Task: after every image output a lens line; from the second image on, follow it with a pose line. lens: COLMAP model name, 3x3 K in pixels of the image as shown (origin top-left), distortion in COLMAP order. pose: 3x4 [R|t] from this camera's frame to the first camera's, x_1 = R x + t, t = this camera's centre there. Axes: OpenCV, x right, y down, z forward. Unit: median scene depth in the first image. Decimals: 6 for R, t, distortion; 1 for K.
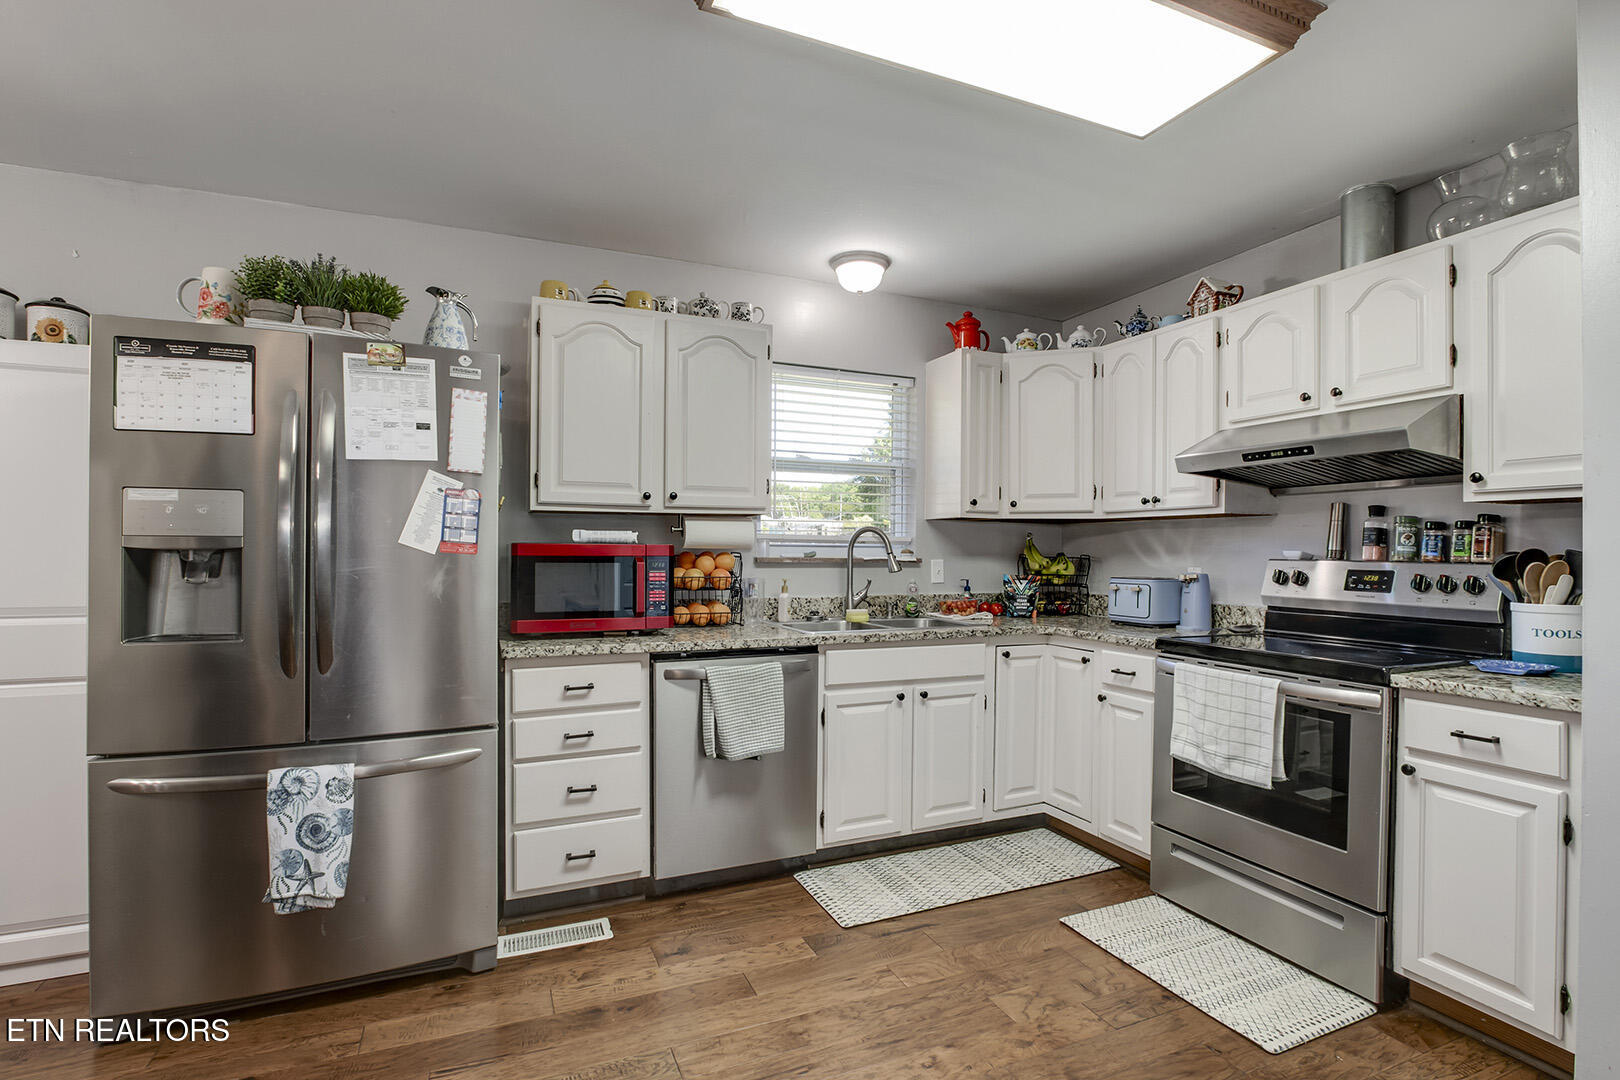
lens RADIAL K [[764.0, 0, 813.0], [0, 764.0, 552.1], [0, 0, 1]] dist [-0.030659, 0.007202]
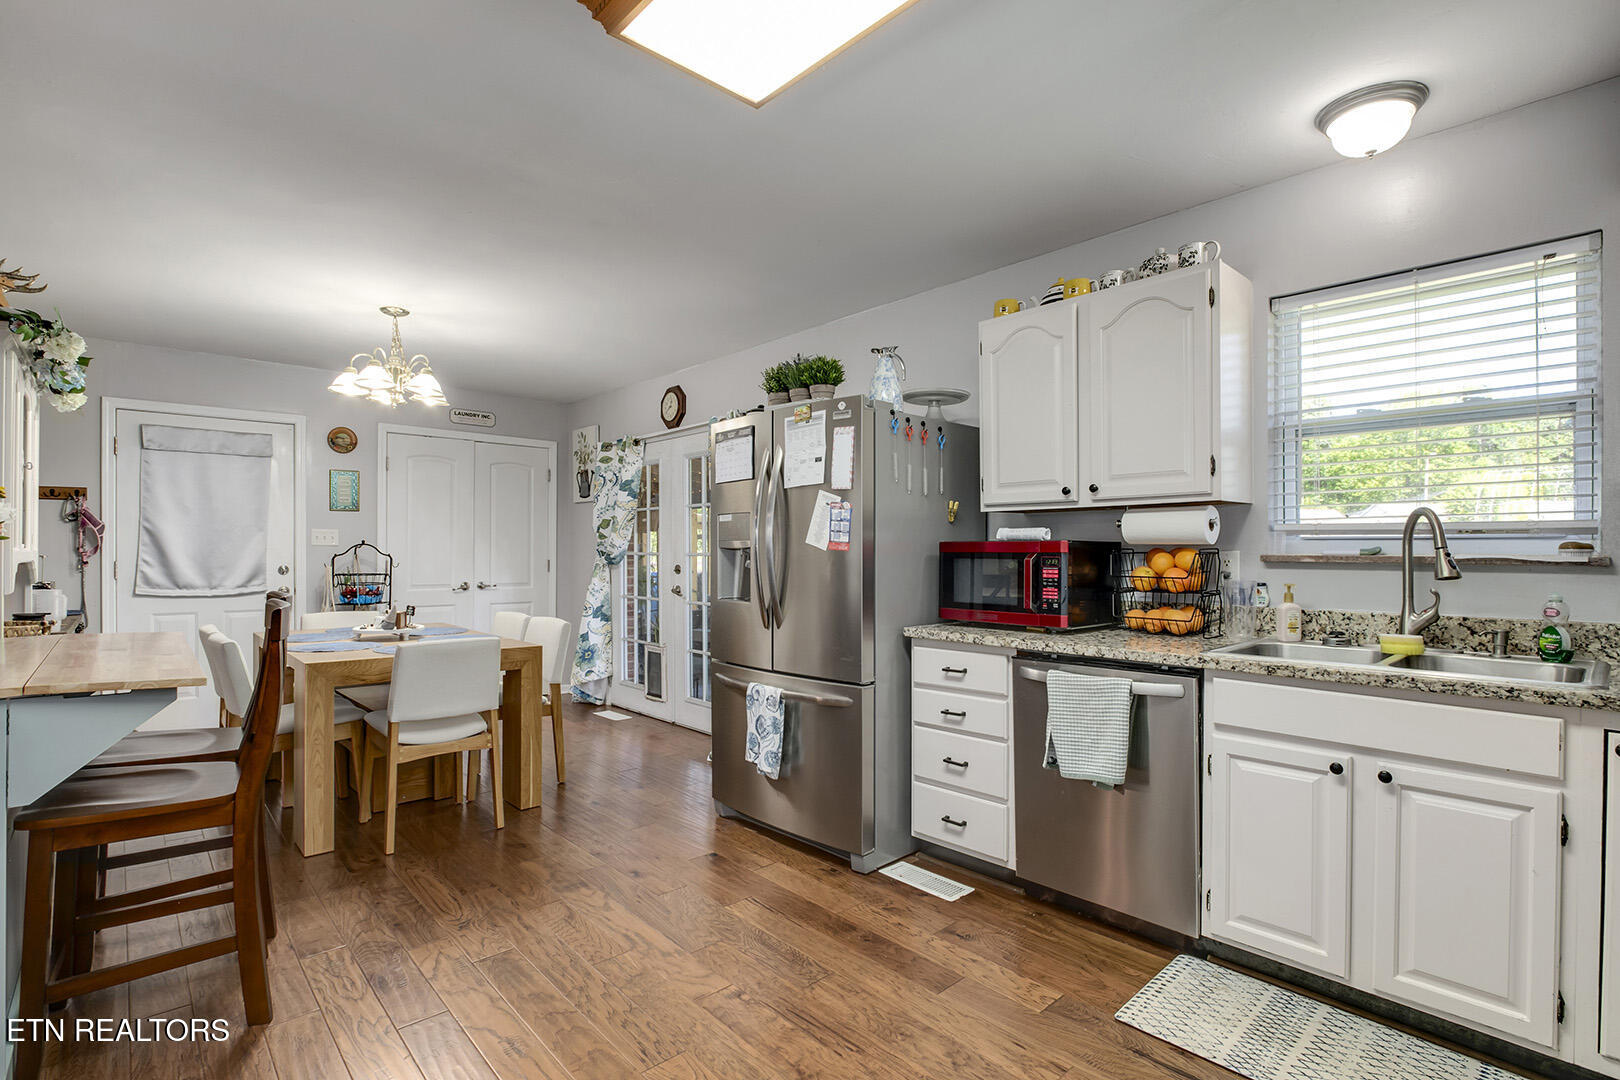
lens RADIAL K [[764.0, 0, 813.0], [0, 764.0, 552.1], [0, 0, 1]] dist [-0.030659, 0.007202]
pose [[0.333186, -0.002468, -0.942858, 0.695720], [0.001271, 0.999997, -0.002169, 0.007242], [0.942860, -0.000475, 0.333188, 0.444464]]
